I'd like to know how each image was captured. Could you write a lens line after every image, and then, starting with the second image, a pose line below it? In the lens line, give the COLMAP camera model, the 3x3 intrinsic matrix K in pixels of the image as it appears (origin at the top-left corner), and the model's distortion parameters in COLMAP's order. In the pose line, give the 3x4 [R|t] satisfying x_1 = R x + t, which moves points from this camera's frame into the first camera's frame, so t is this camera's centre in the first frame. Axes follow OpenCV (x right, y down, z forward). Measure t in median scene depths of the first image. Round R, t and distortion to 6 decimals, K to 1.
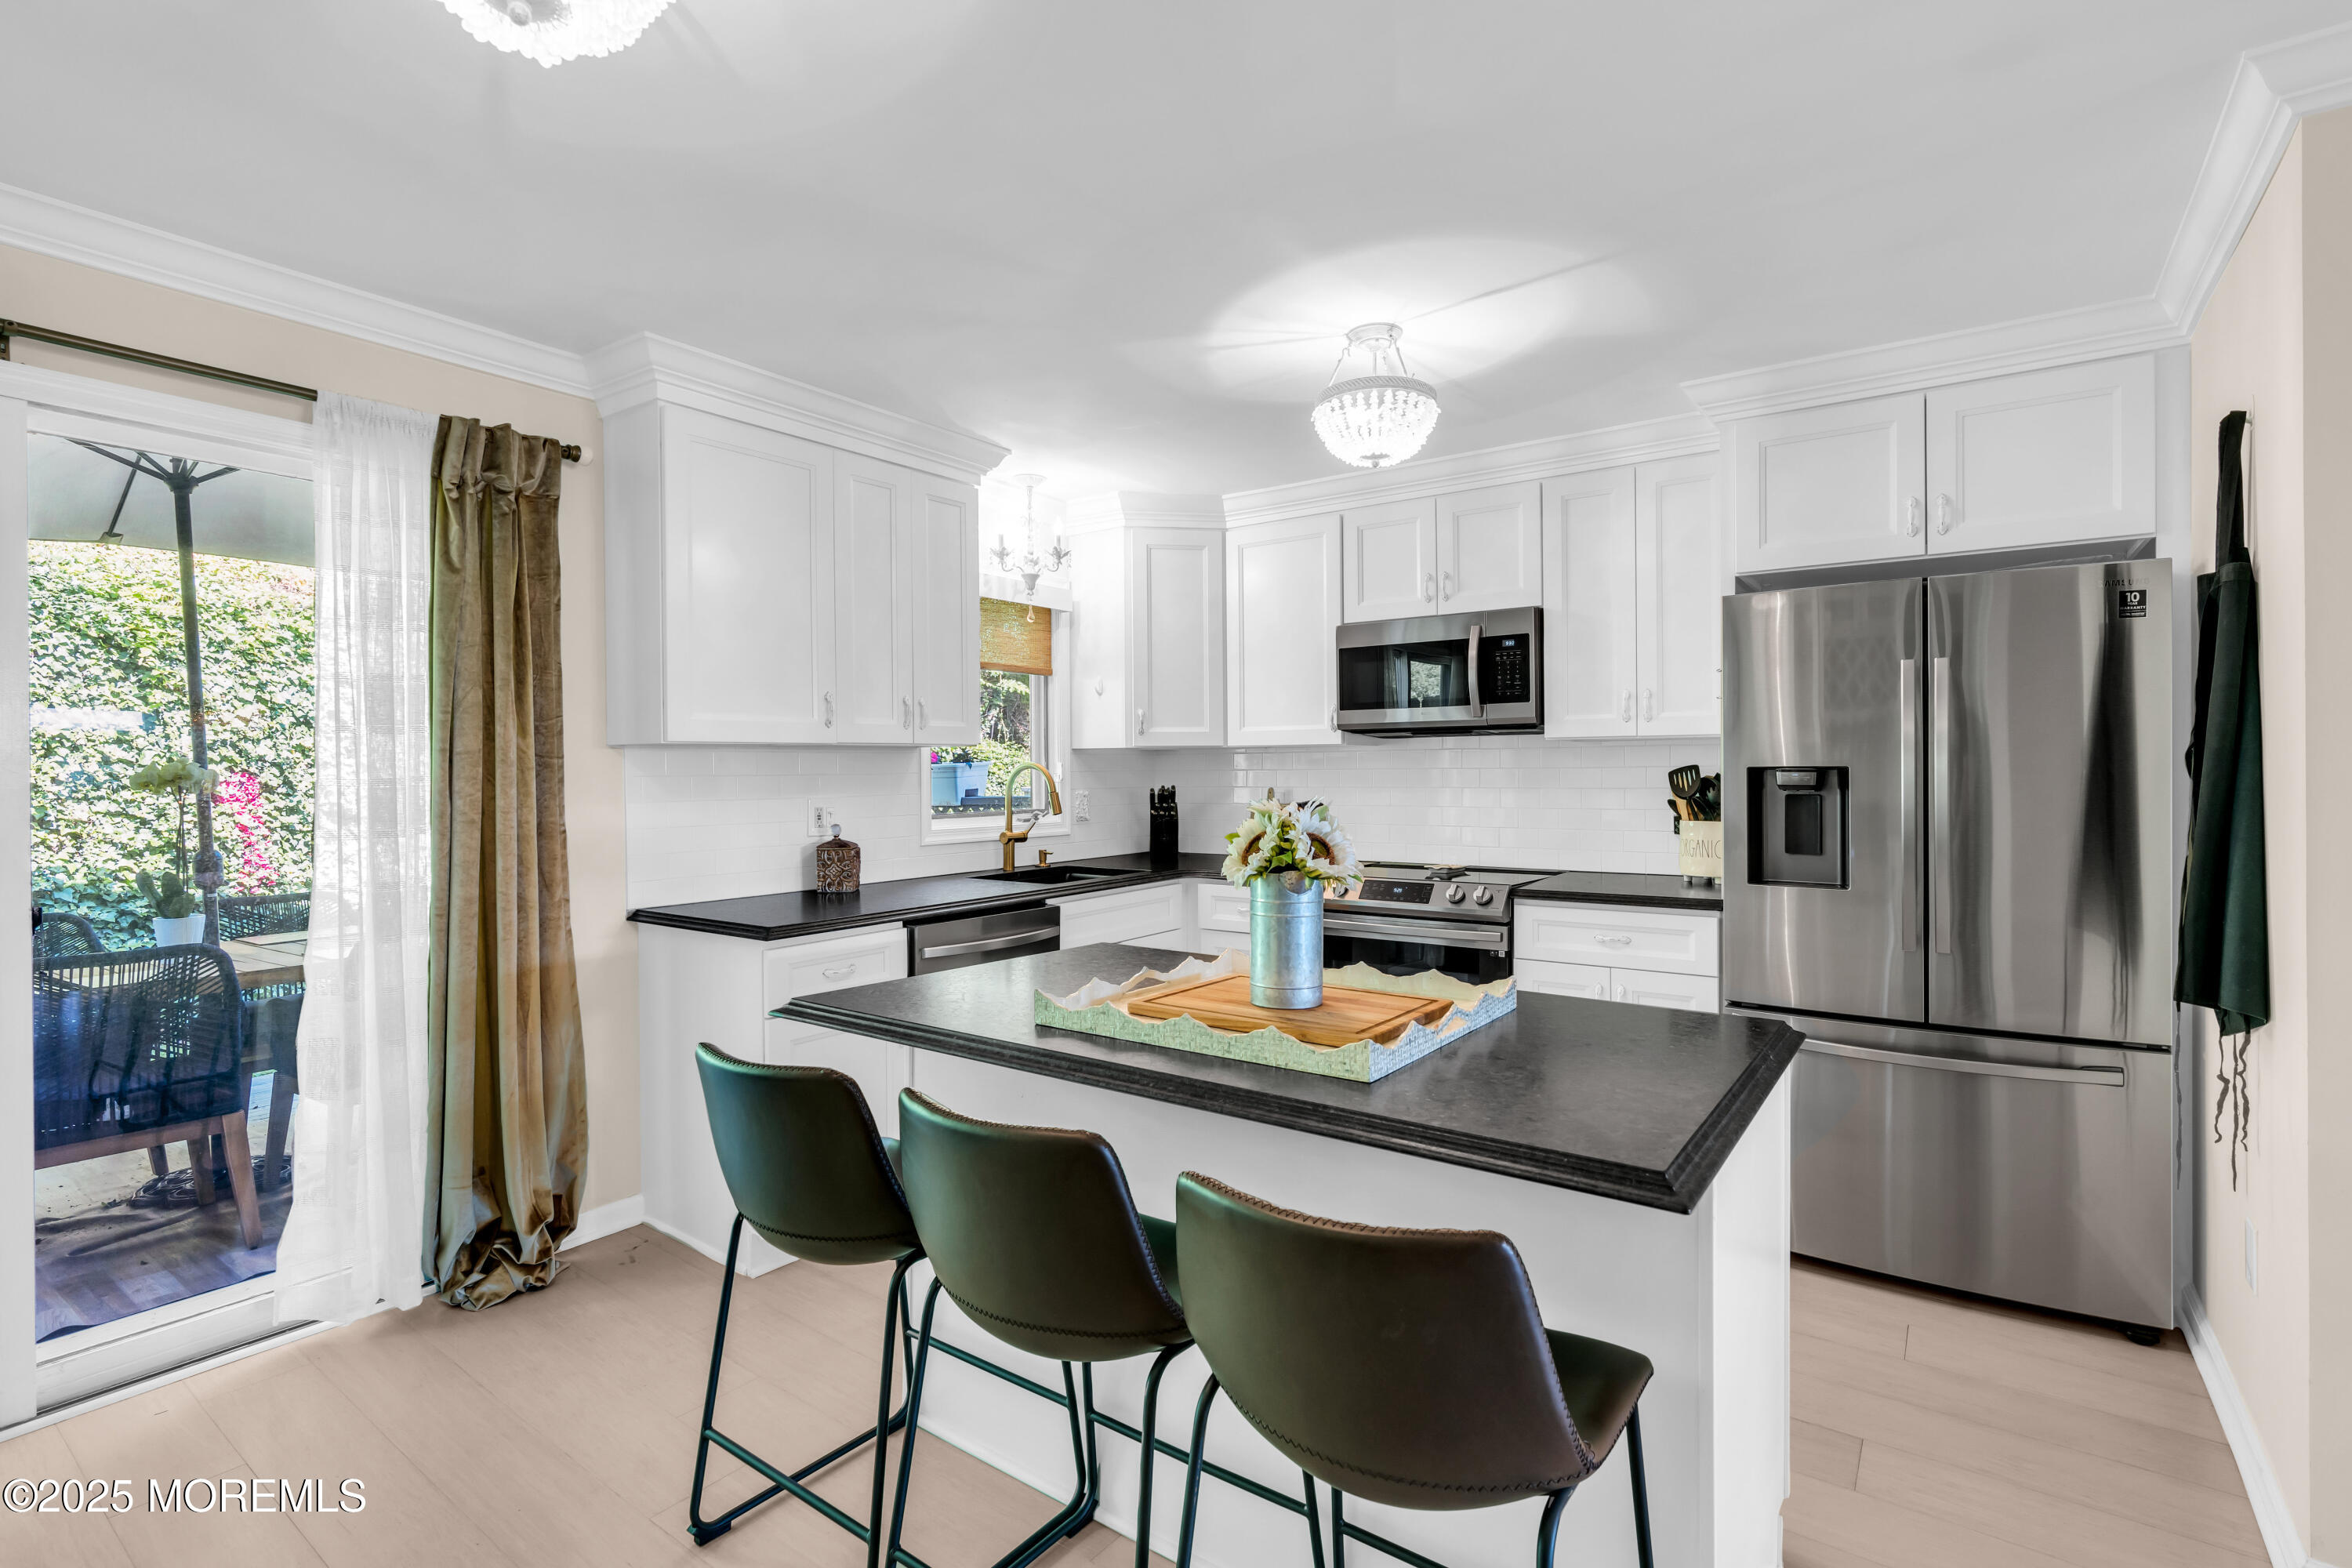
lens RADIAL K [[1111.8, 0, 1176.6], [0, 1111.8, 771.0], [0, 0, 1]] dist [-0.004780, 0.000315]
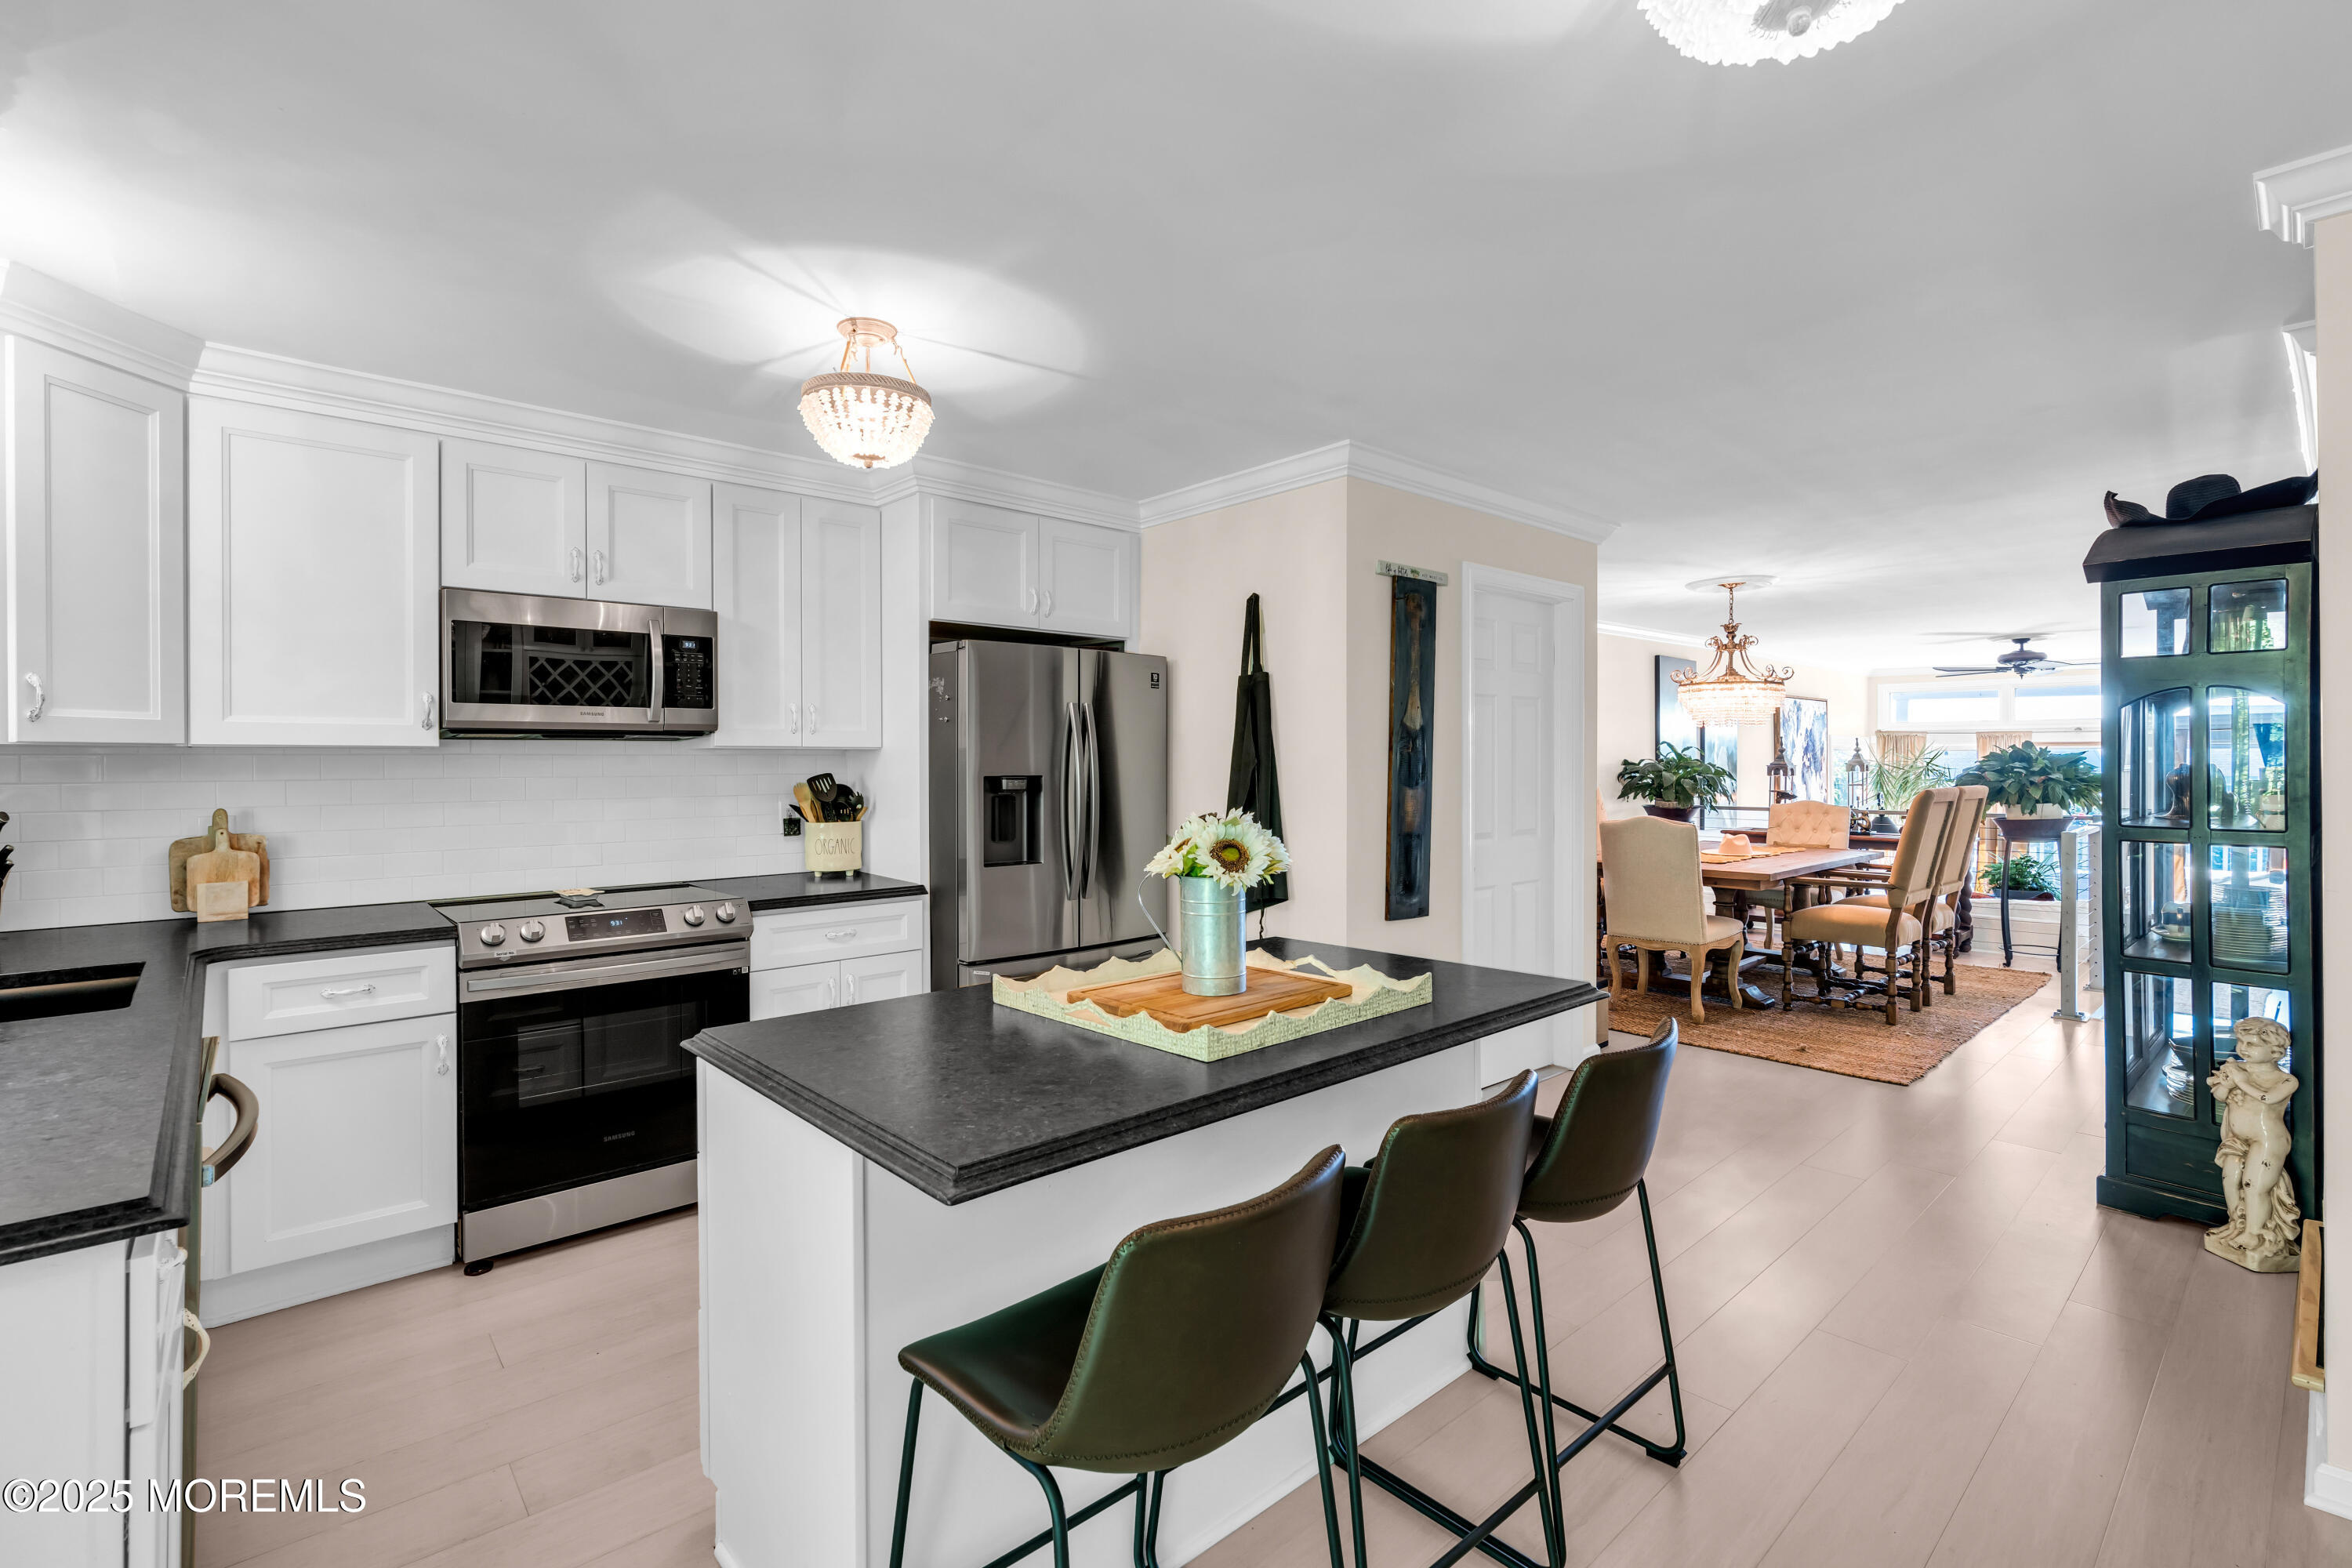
lens RADIAL K [[1058.1, 0, 1176.3], [0, 1058.1, 764.5], [0, 0, 1]] dist [-0.003661, -0.000134]
pose [[0.212629, 0.000374, 0.977133, -0.524243], [0.001520, 0.999999, -0.000714, -0.013189], [-0.977132, 0.001637, 0.212628, 0.435006]]
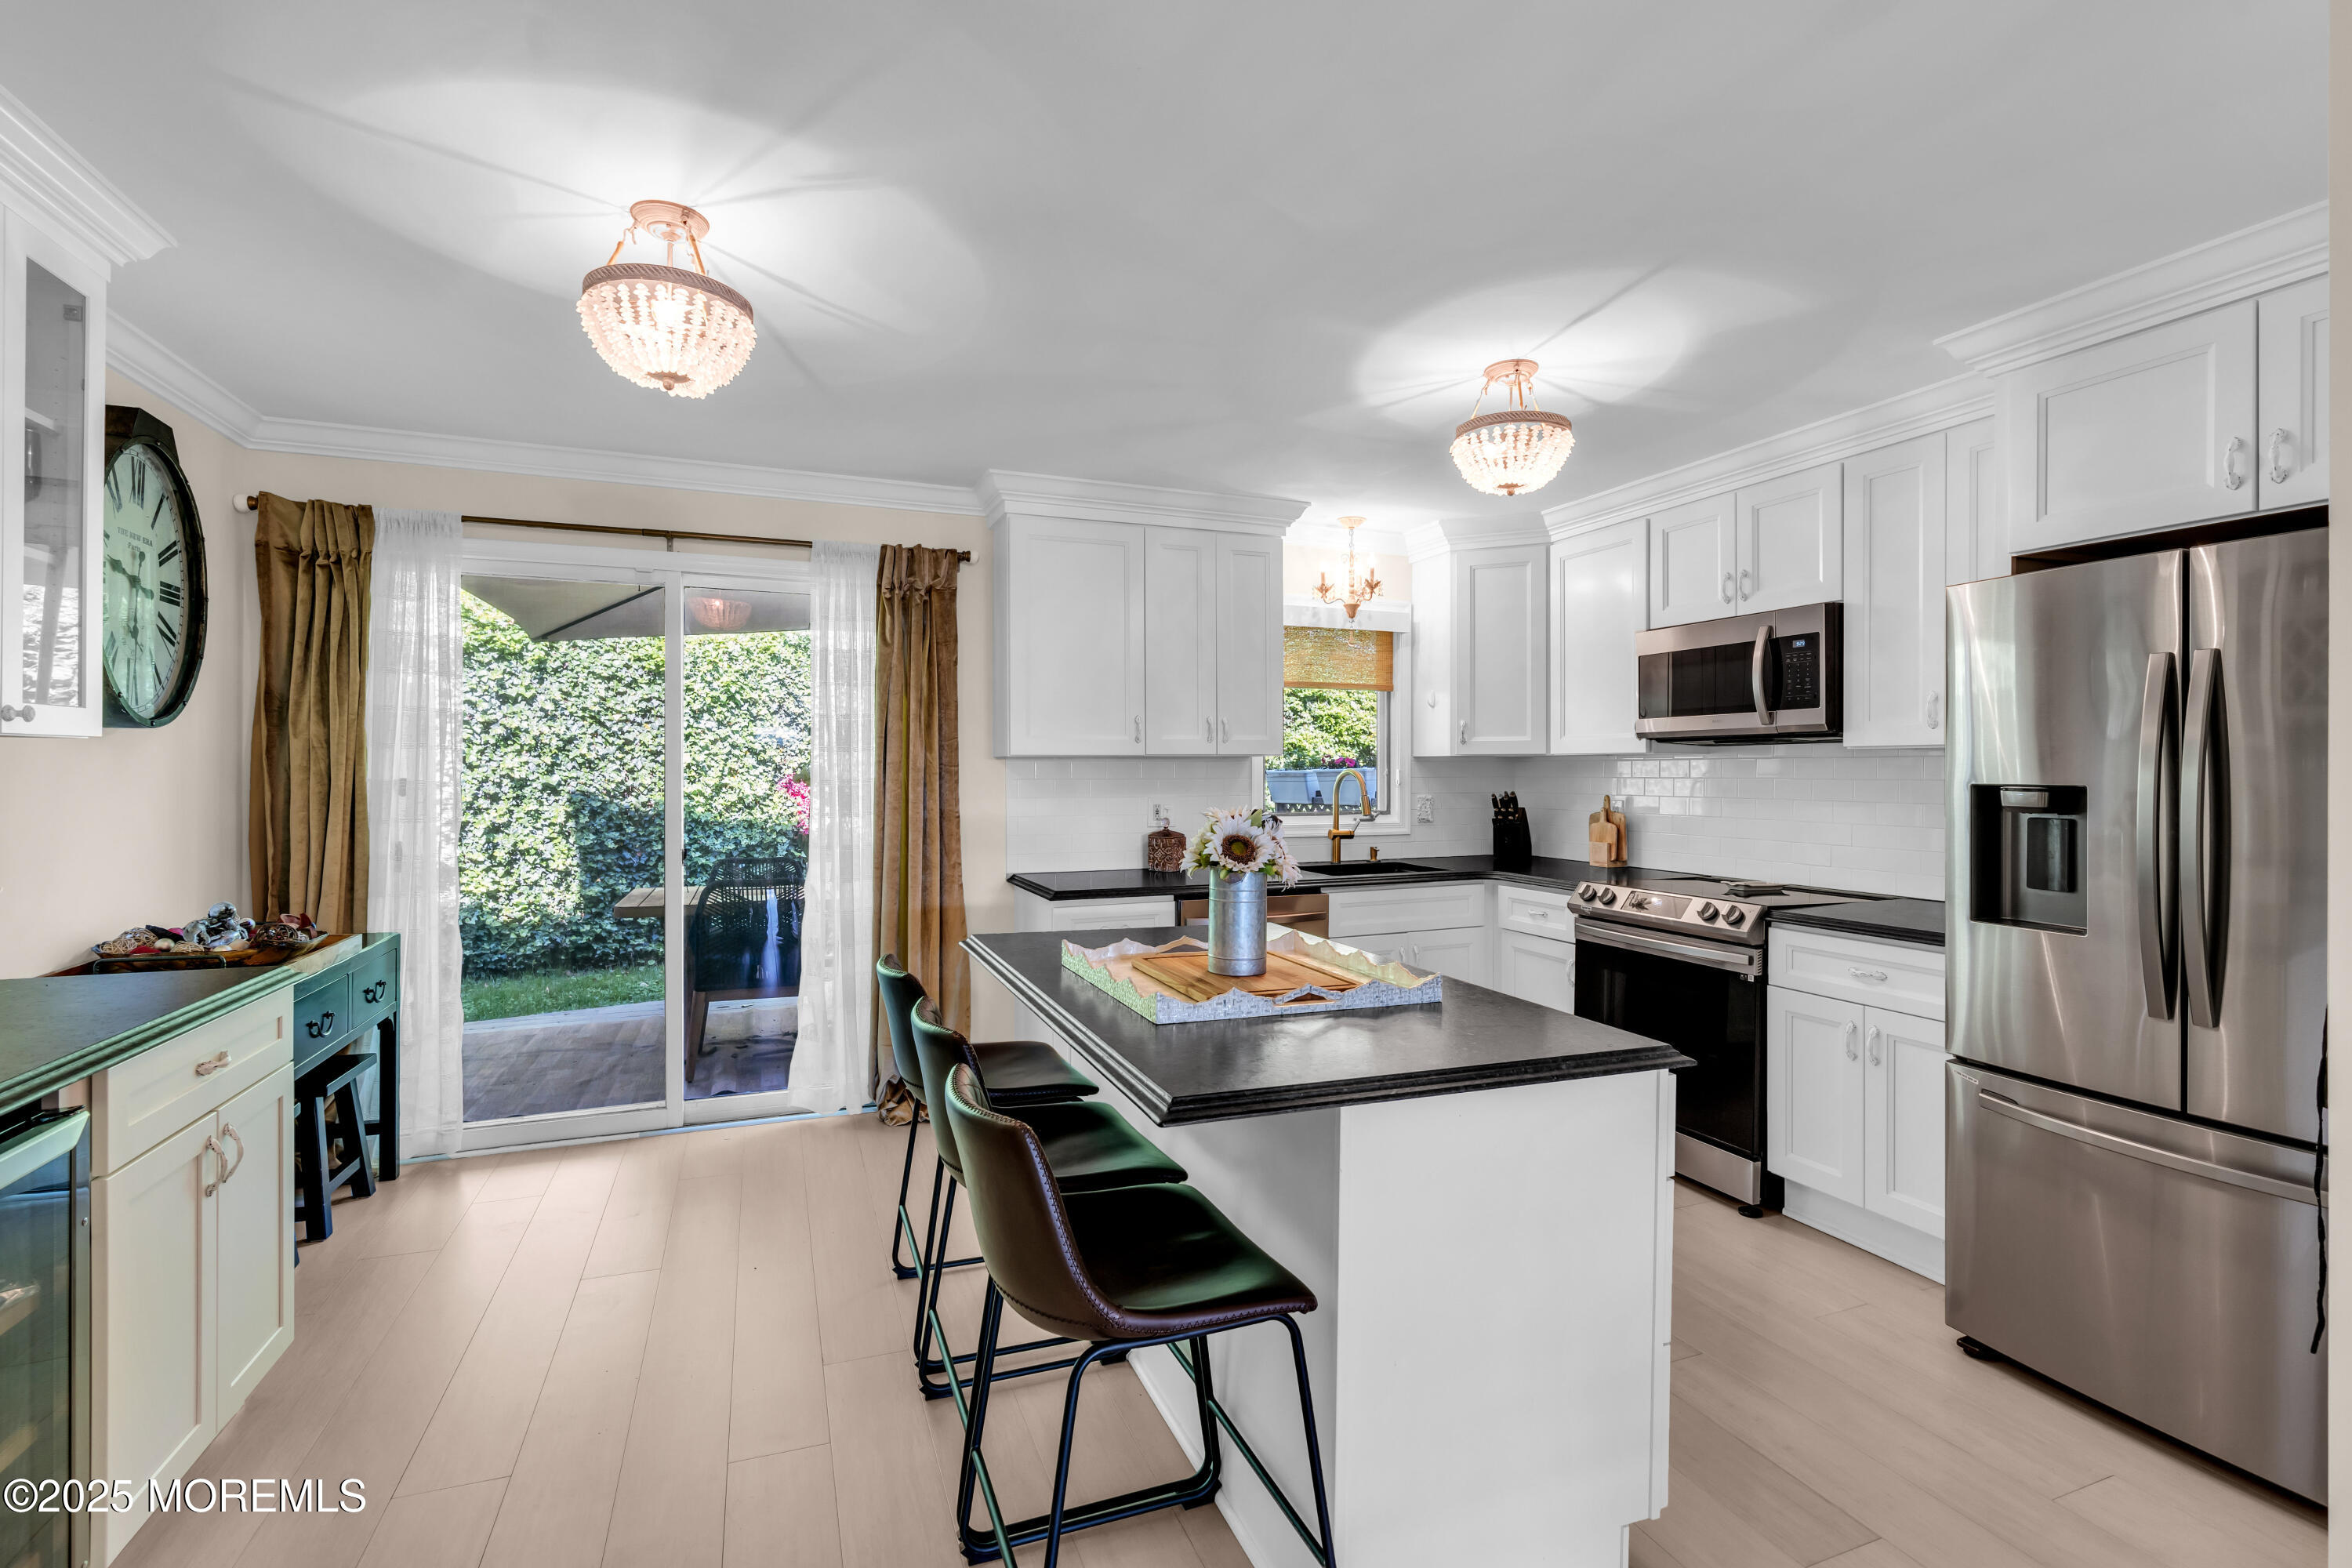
lens RADIAL K [[1058.1, 0, 1172.0], [0, 1058.1, 778.4], [0, 0, 1]] dist [-0.003661, -0.000134]
pose [[0.840950, 0.011340, -0.540994, 0.360654], [-0.006635, 0.999921, 0.010645, -0.010581], [0.541072, -0.005363, 0.840959, -0.015778]]
